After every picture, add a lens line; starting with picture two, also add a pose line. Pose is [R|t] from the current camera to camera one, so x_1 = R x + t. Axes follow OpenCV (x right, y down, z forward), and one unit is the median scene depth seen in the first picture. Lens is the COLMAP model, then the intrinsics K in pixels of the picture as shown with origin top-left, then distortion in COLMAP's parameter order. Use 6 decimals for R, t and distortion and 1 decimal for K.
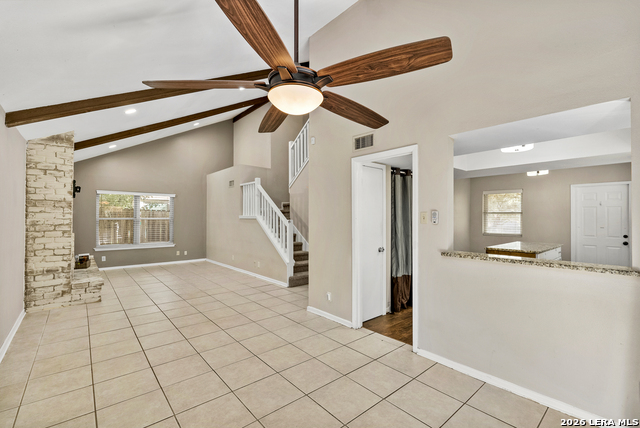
lens RADIAL K [[288.4, 0, 320.0], [0, 288.4, 214.0], [0, 0, 1]] dist [-0.001037, -0.000459]
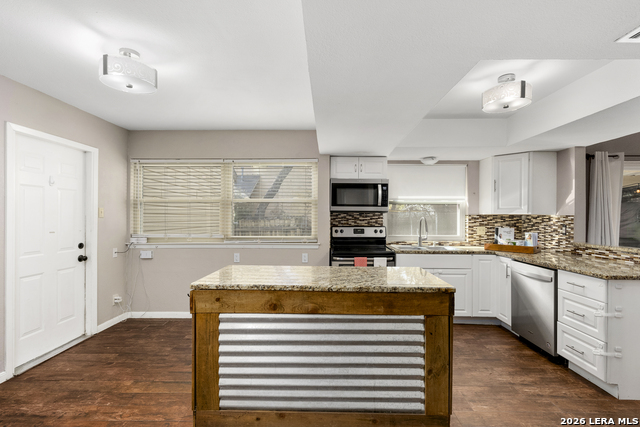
lens RADIAL K [[288.4, 0, 320.0], [0, 288.4, 213.5], [0, 0, 1]] dist [-0.001037, -0.000459]
pose [[-0.752565, -0.000003, 0.658518, 0.334194], [-0.013443, 0.999792, -0.015359, 0.017640], [-0.658380, -0.020411, -0.752409, 1.052602]]
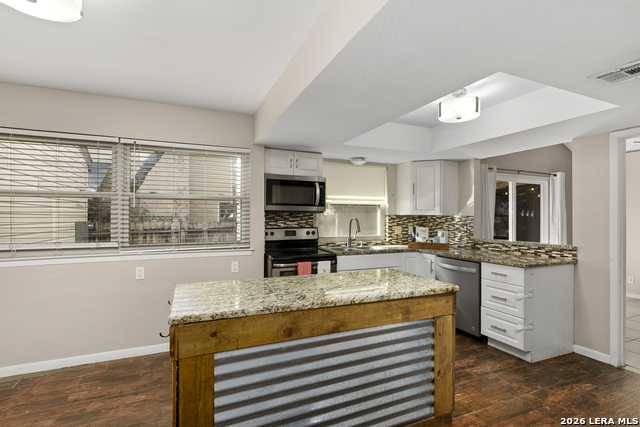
lens RADIAL K [[308.2, 0, 320.0], [0, 308.2, 213.5], [0, 0, 1]] dist [0.000807, -0.000188]
pose [[-0.958799, -0.003591, 0.284062, 0.465311], [-0.009600, 0.999759, -0.019764, 0.018022], [-0.283922, -0.021677, -0.958602, 1.092062]]
